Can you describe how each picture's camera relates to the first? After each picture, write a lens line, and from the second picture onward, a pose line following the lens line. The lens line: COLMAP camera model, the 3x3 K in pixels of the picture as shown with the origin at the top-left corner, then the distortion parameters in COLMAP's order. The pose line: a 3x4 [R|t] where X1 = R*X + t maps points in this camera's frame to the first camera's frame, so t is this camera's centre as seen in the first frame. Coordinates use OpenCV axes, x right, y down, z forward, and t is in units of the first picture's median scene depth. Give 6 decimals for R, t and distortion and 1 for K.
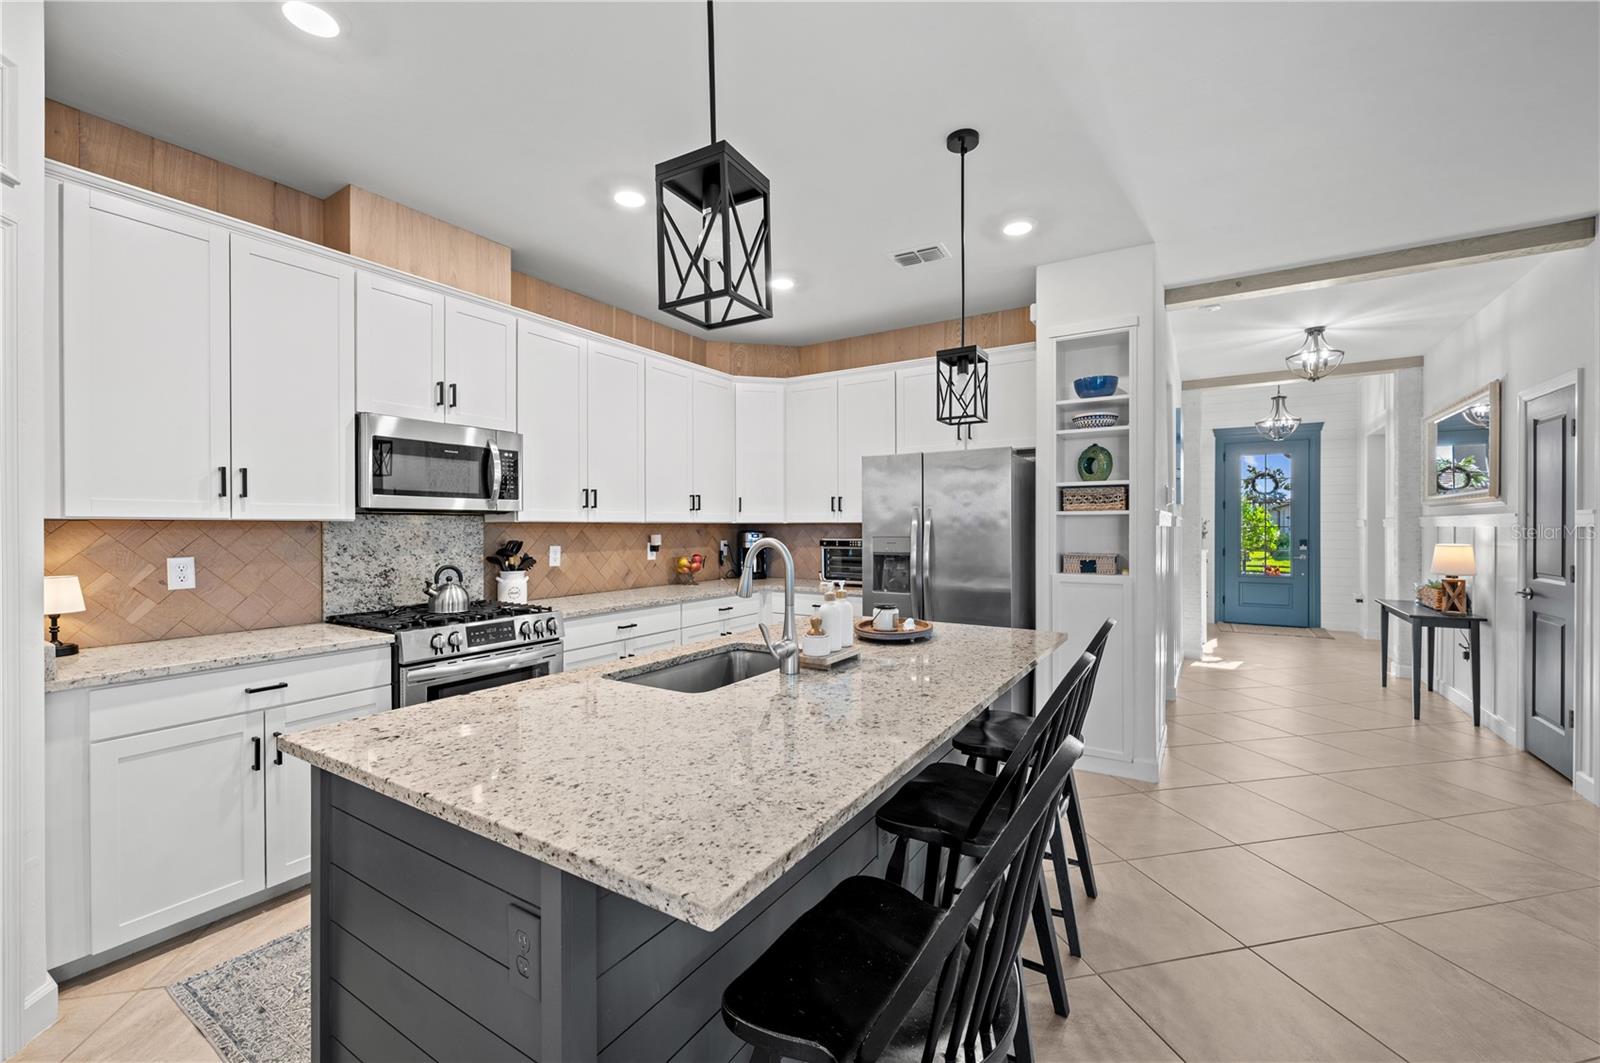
lens RADIAL K [[650.5, 0, 816.2], [0, 650.5, 529.4], [0, 0, 1]] dist [0.001525, 0.000014]
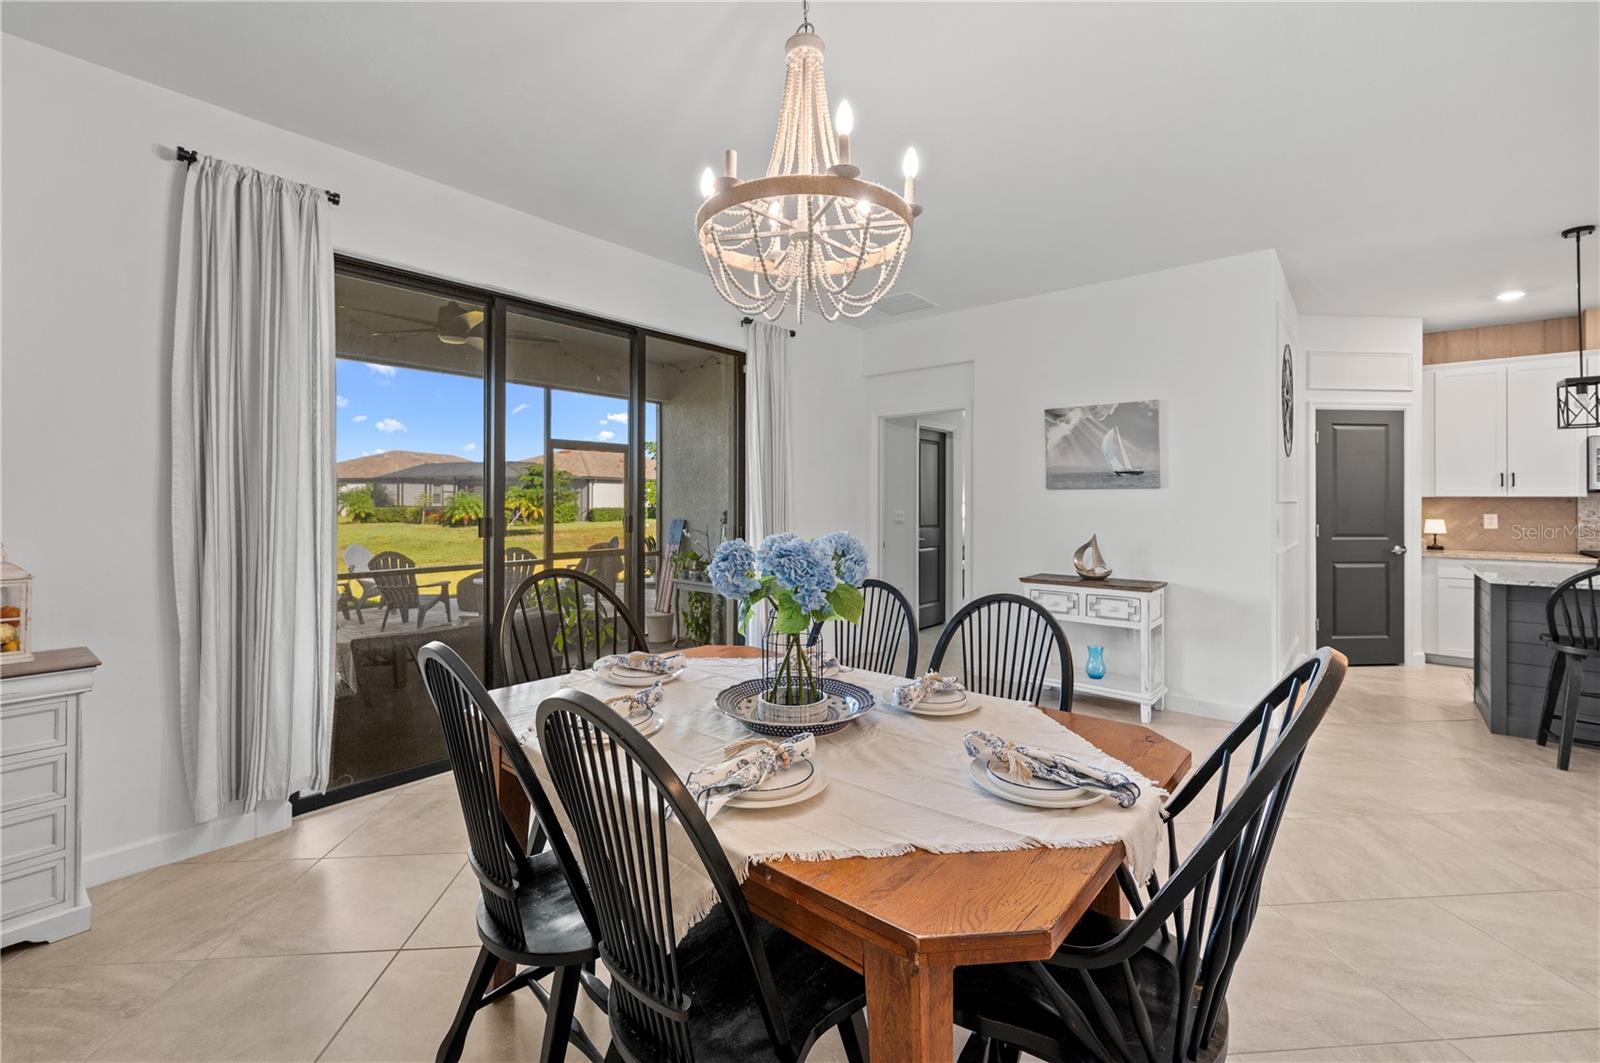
lens RADIAL K [[645.5, 0, 801.8], [0, 645.5, 500.0], [0, 0, 1]] dist [0.004342, 0.000188]
pose [[-0.162126, -0.000306, -0.986770, 1.224295], [-0.005782, 0.999983, 0.000640, 0.006250], [0.986753, 0.005809, -0.162125, -0.732168]]
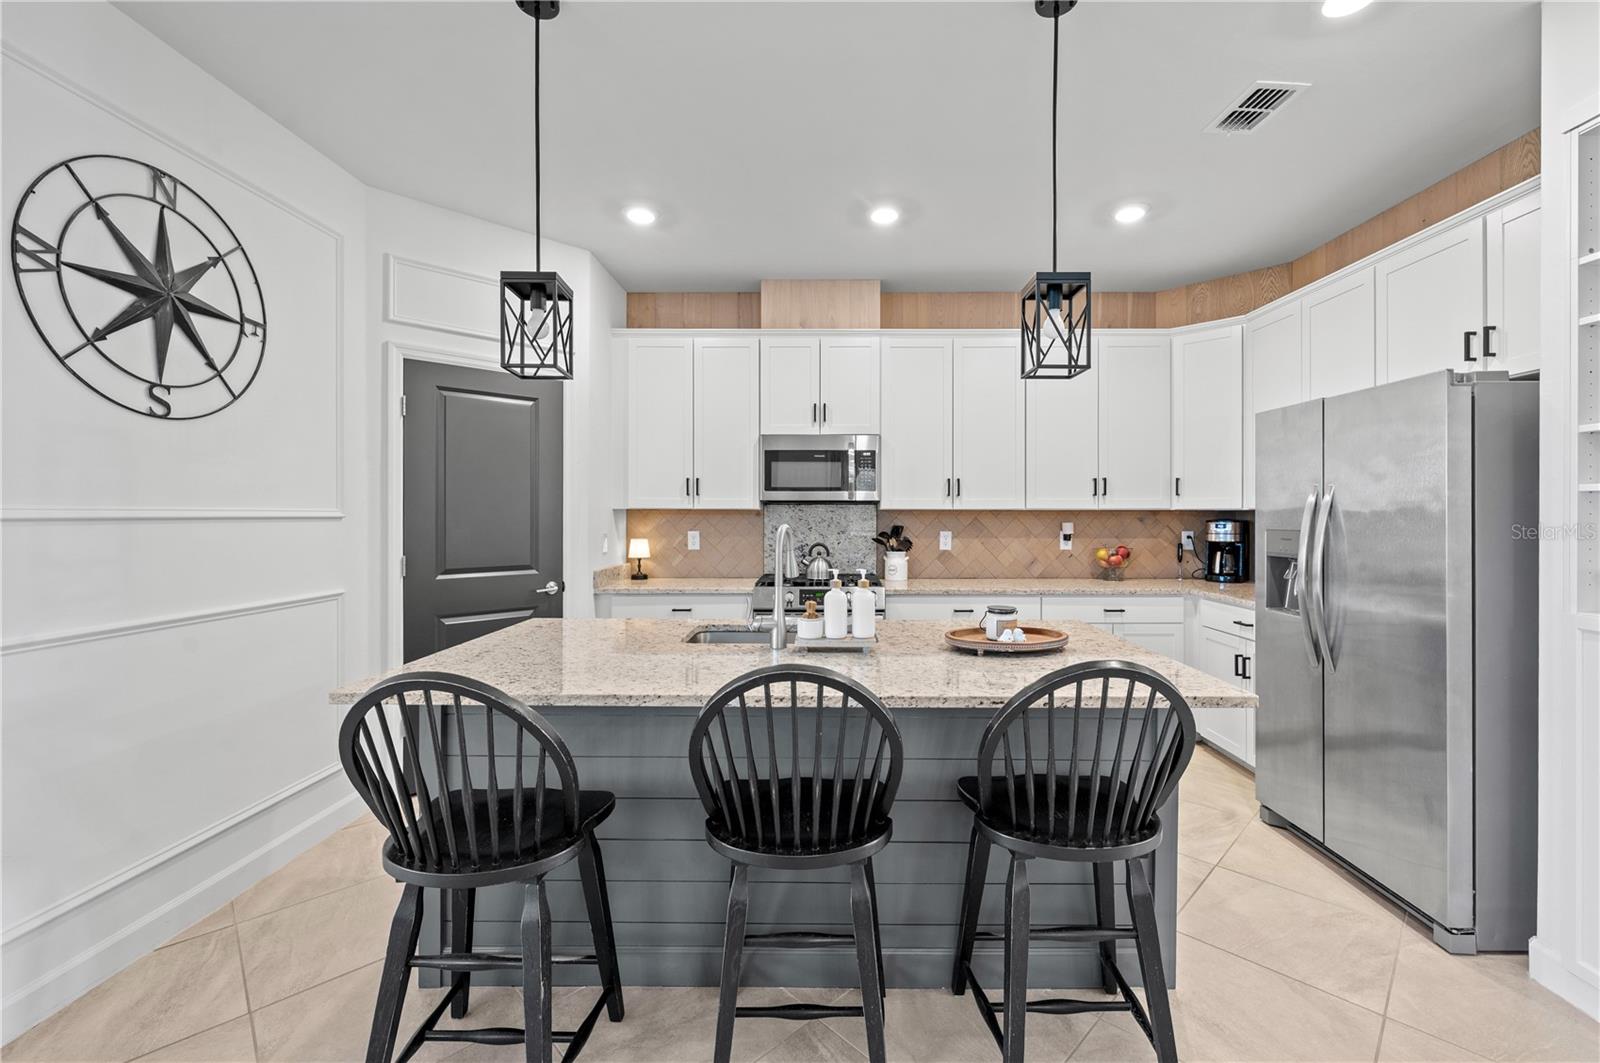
lens RADIAL K [[677.1, 0, 805.0], [0, 677.1, 515.6], [0, 0, 1]] dist [0.000305, -0.000237]
pose [[0.509790, 0.004487, -0.860287, 0.569711], [-0.005568, 0.999983, 0.001916, -0.002383], [0.860281, 0.003814, 0.509806, 0.271442]]
